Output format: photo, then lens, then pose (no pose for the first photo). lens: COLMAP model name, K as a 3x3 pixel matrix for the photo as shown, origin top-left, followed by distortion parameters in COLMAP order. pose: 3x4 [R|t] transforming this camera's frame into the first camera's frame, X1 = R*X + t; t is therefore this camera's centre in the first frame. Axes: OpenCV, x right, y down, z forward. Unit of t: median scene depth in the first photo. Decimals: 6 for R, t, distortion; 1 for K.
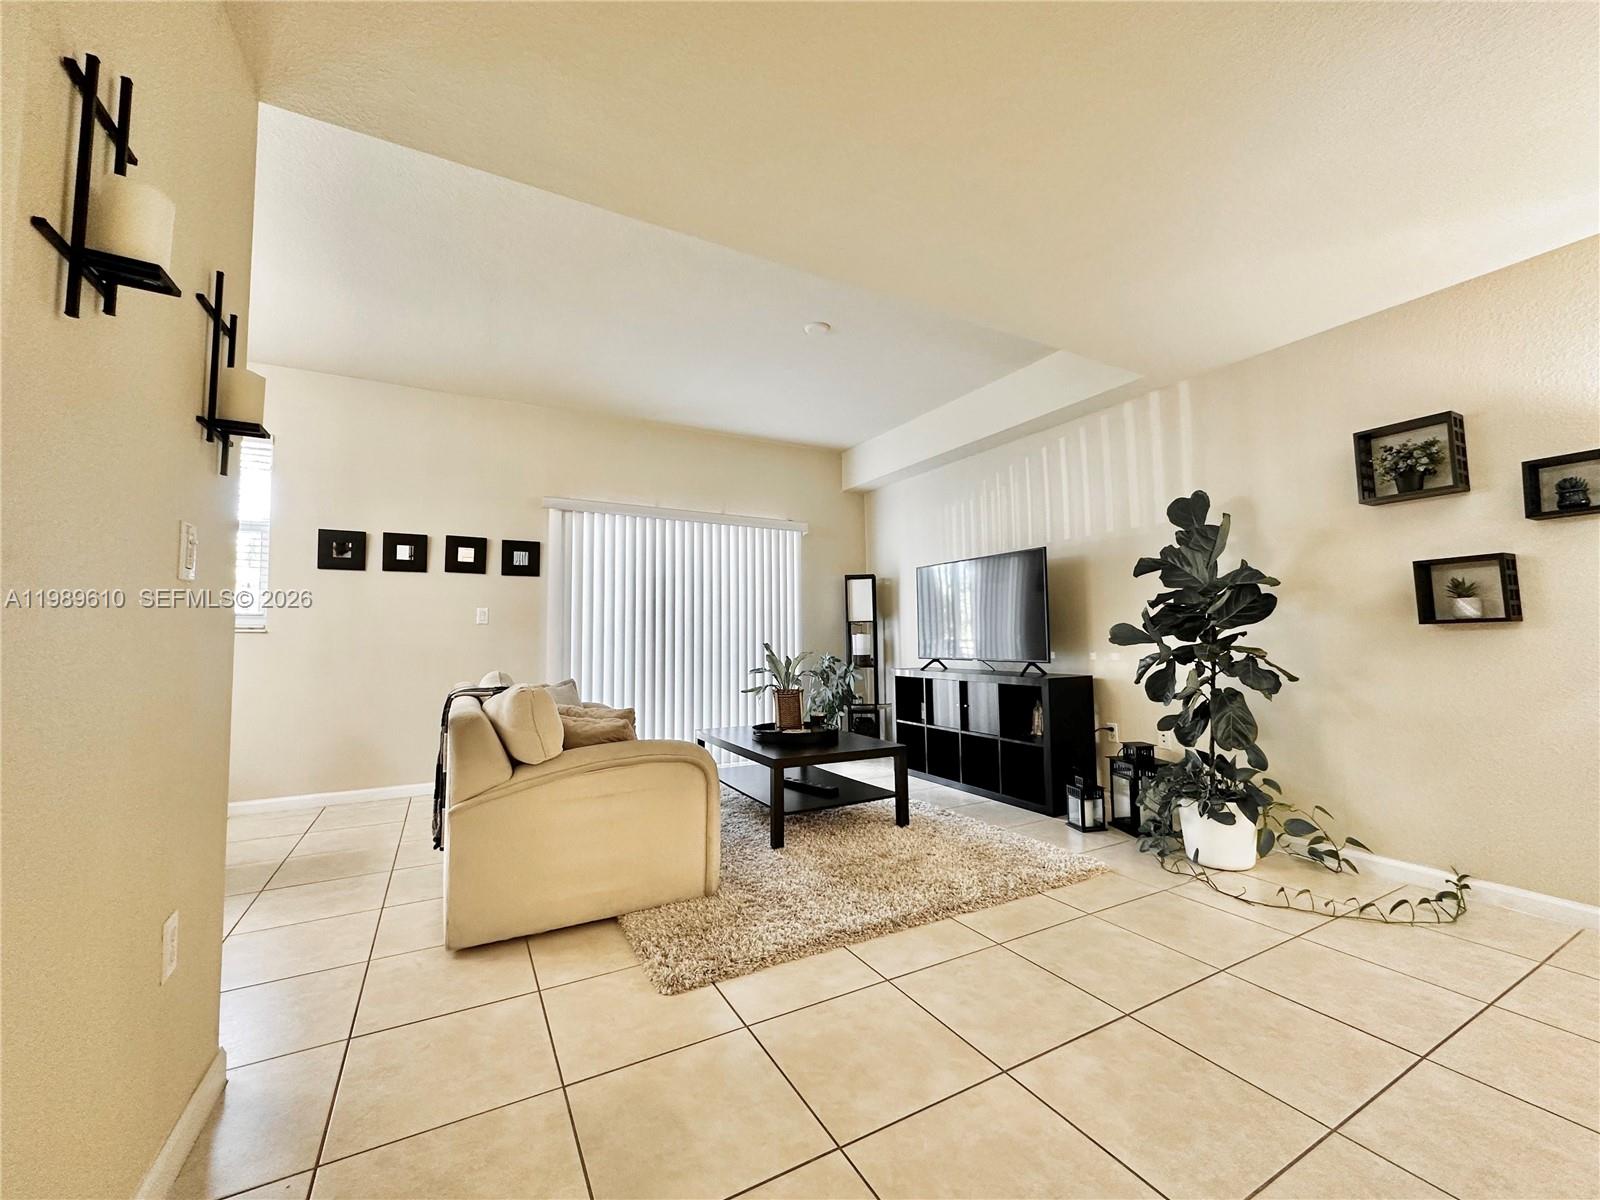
lens RADIAL K [[629.9, 0, 802.3], [0, 629.9, 603.1], [0, 0, 1]] dist [-0.002030, -0.000581]
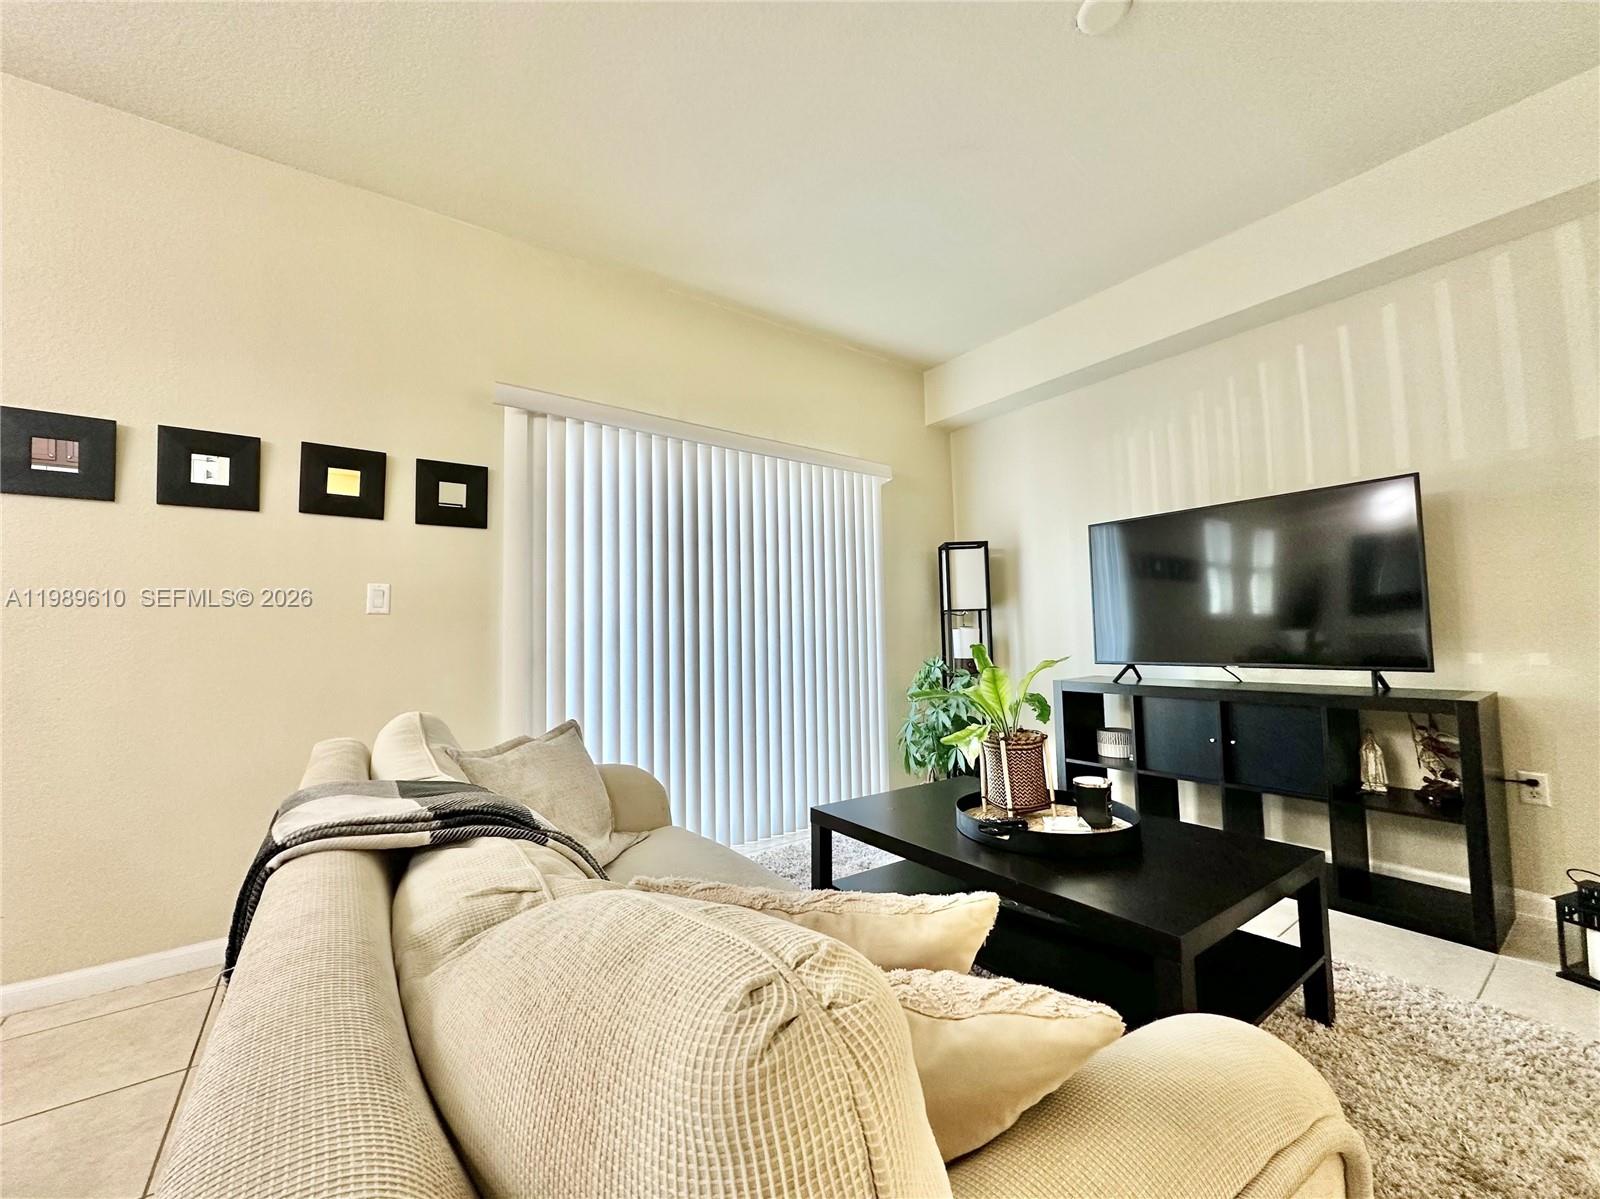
lens RADIAL K [[629.9, 0, 797.7], [0, 629.9, 599.9], [0, 0, 1]] dist [-0.002030, -0.000581]
pose [[0.992033, -0.003518, 0.125930, -0.216238], [0.003929, 0.999988, -0.003014, 0.023587], [-0.125918, 0.003485, 0.992035, 0.415126]]
